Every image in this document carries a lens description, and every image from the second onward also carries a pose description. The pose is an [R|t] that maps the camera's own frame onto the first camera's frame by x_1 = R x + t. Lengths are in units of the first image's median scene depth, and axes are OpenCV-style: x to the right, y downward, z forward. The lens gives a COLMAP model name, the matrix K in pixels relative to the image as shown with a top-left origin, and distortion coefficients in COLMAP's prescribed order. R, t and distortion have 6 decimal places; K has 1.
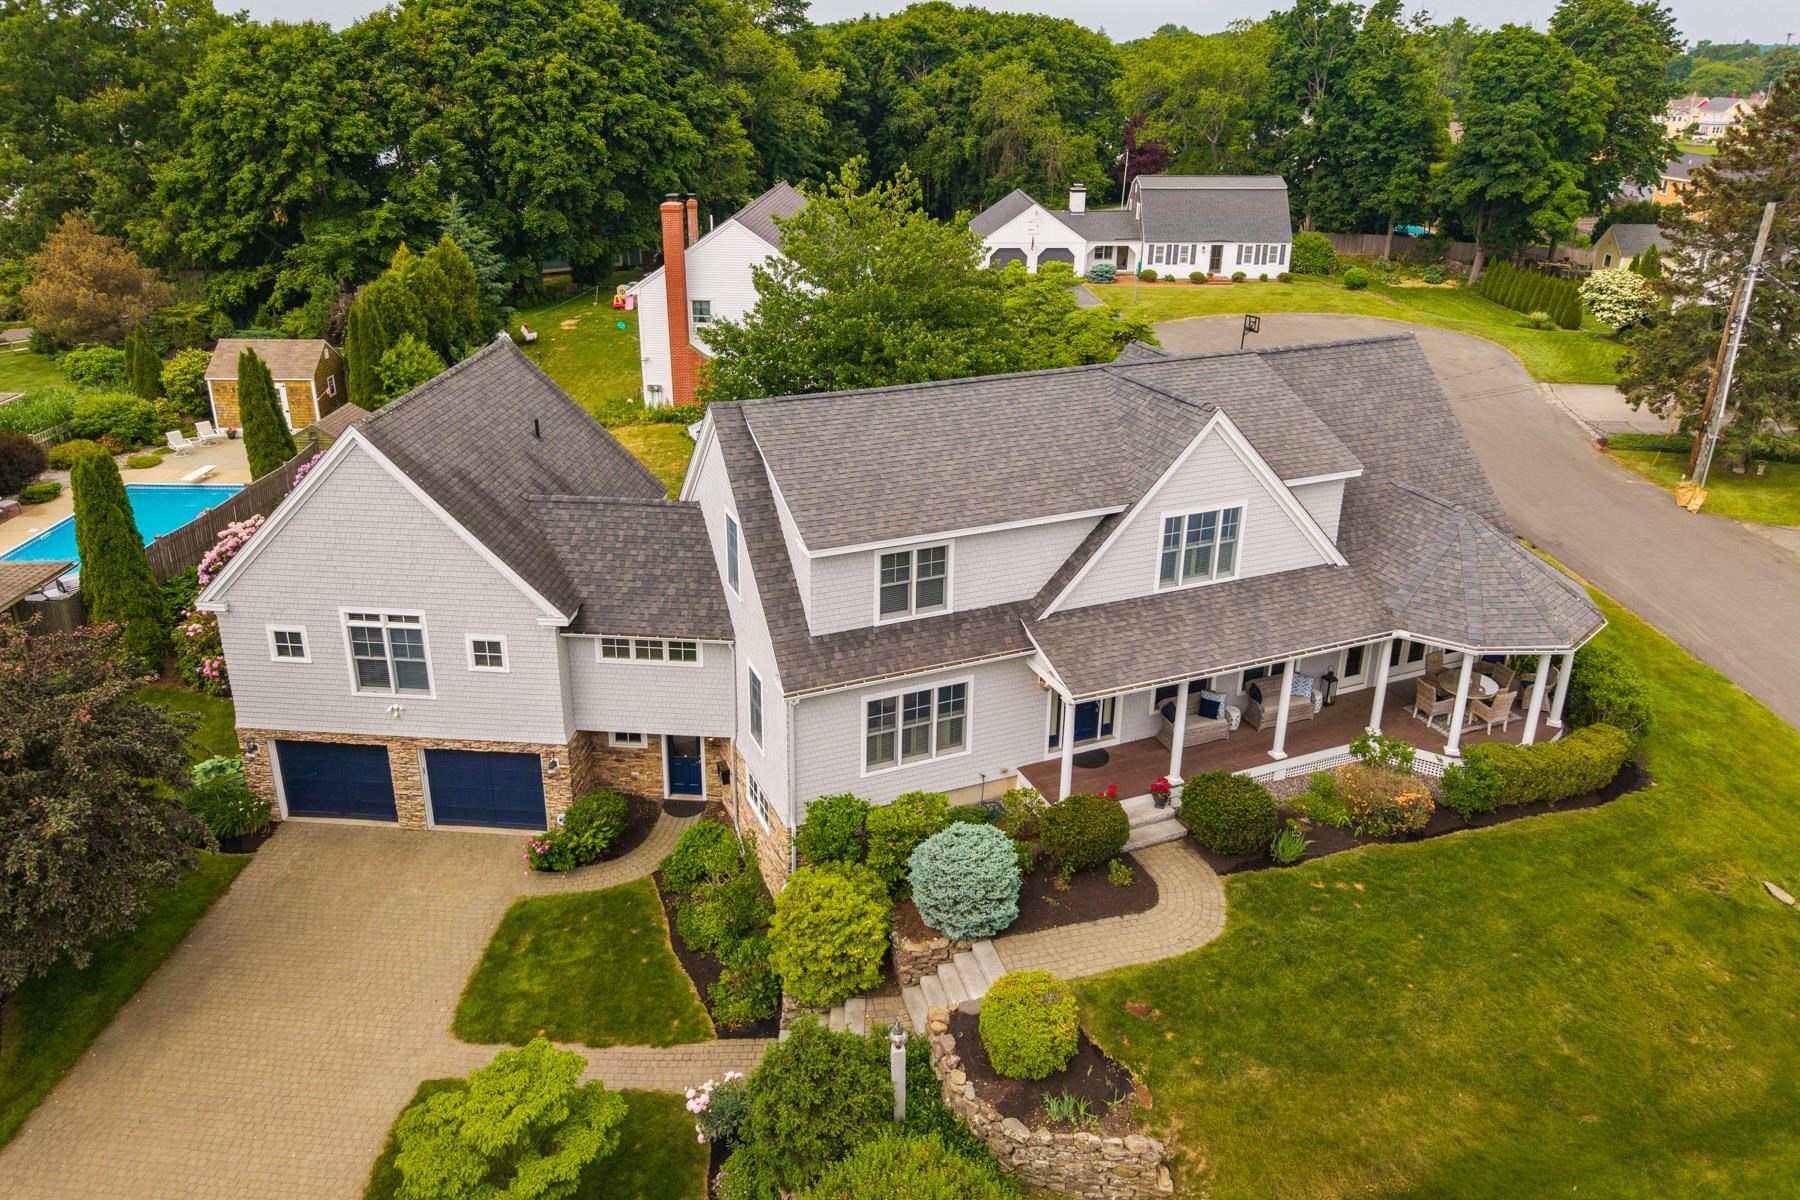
lens RADIAL K [[1221.2, 0, 899.6], [0, 1221.2, 552.7], [0, 0, 1]] dist [0.034623, -0.029995]
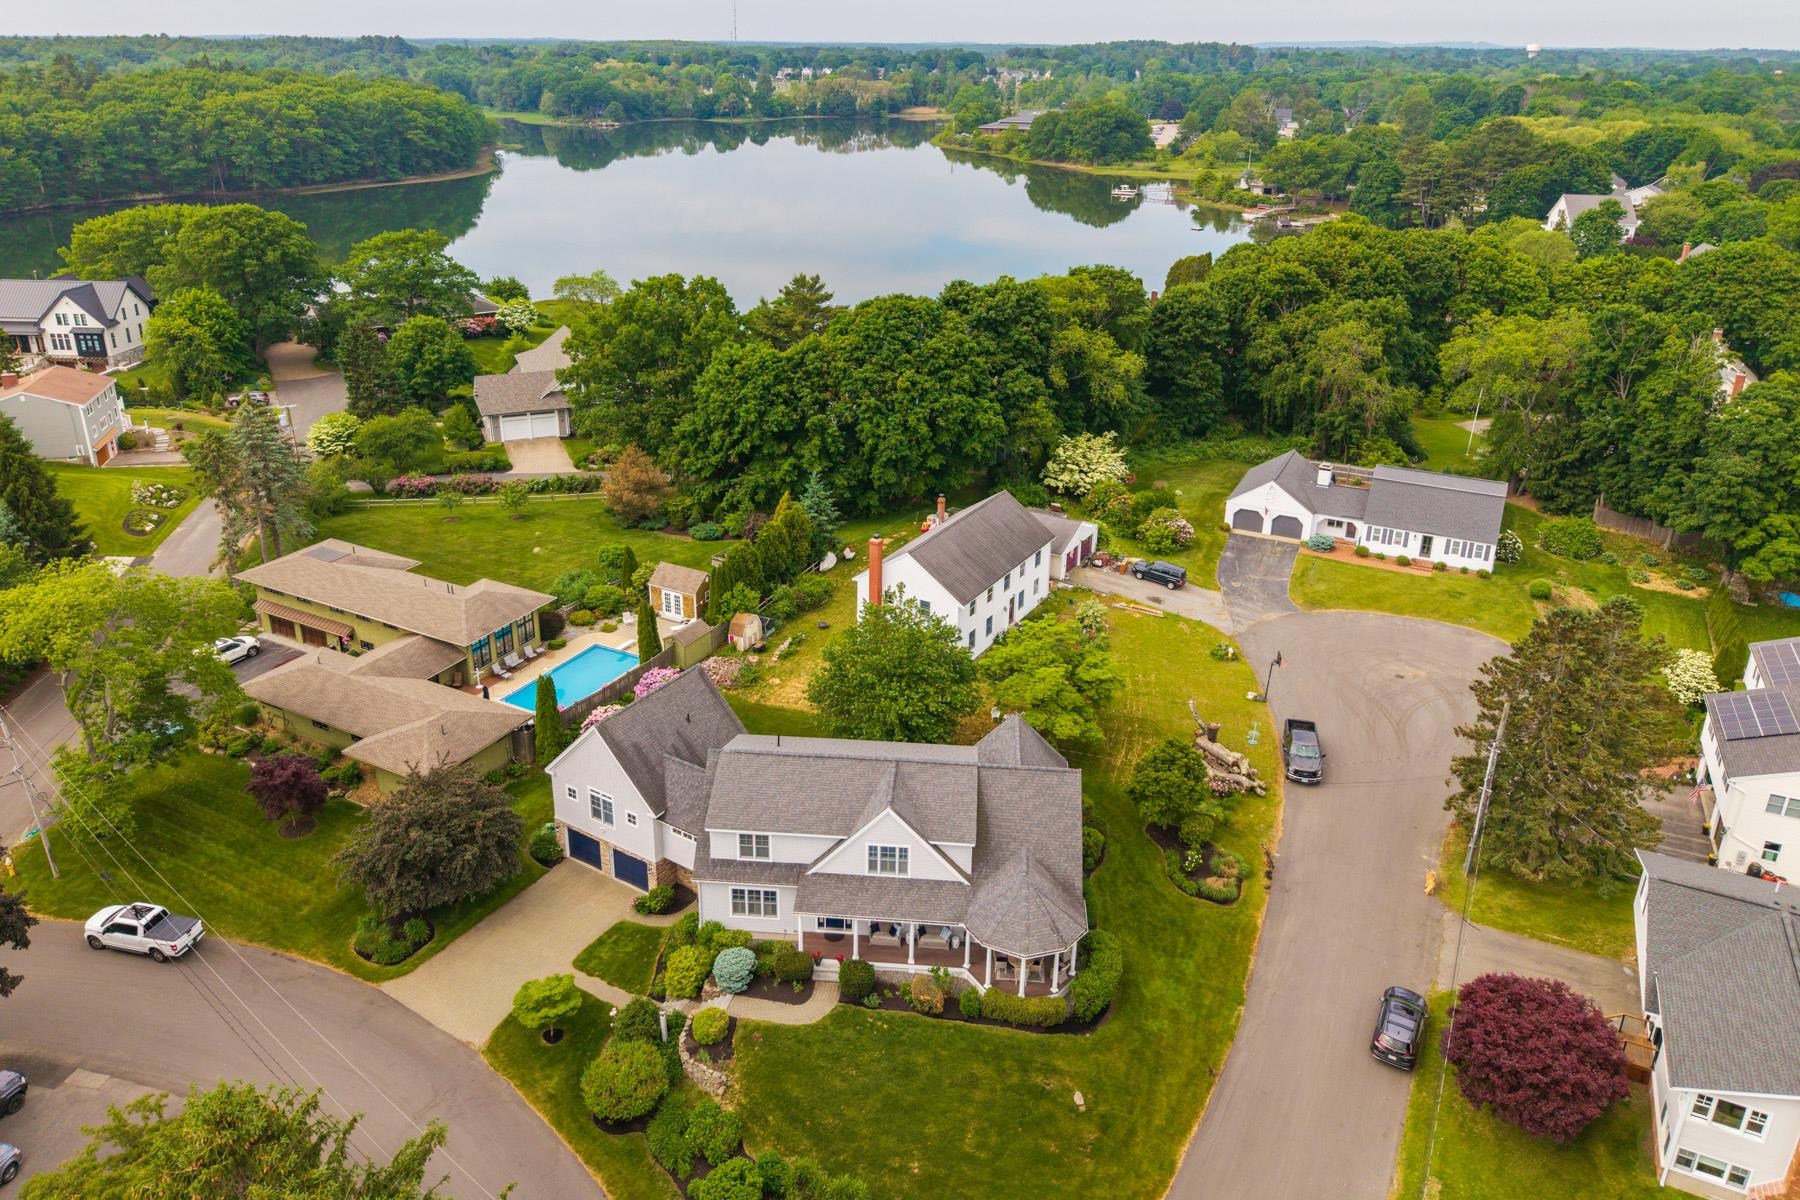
lens RADIAL K [[1301.4, 0, 920.1], [0, 1301.4, 560.0], [0, 0, 1]] dist [0.014632, -0.000524]
pose [[0.881740, 0.184923, -0.433979, 0.503573], [-0.178194, 0.982369, 0.056550, -0.282411], [0.436784, 0.027470, 0.899147, -0.461132]]
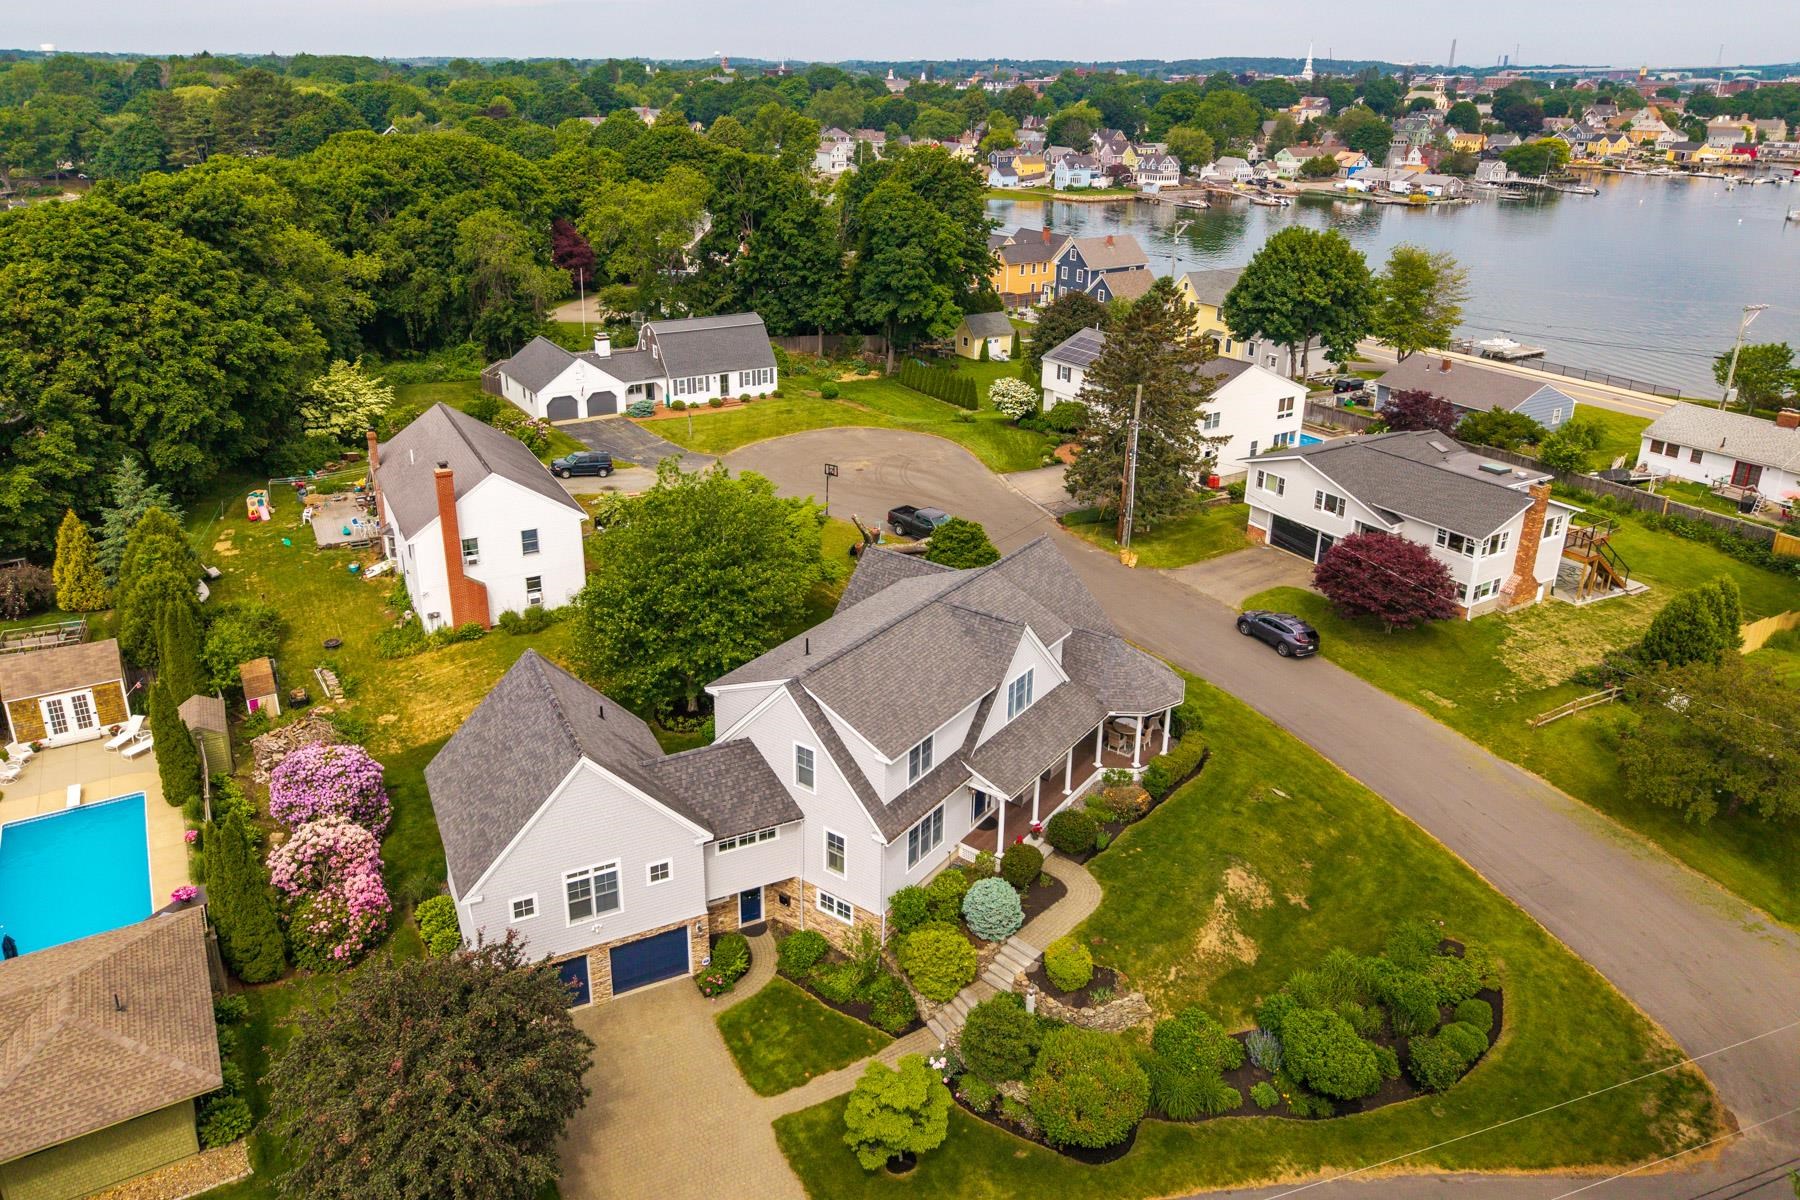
lens RADIAL K [[1221.2, 0, 884.4], [0, 1221.2, 580.8], [0, 0, 1]] dist [0.034623, -0.029995]
pose [[0.854267, -0.194264, 0.482171, -0.318949], [0.182709, 0.980574, 0.071362, -0.139432], [-0.486667, 0.027135, 0.873166, -0.204009]]
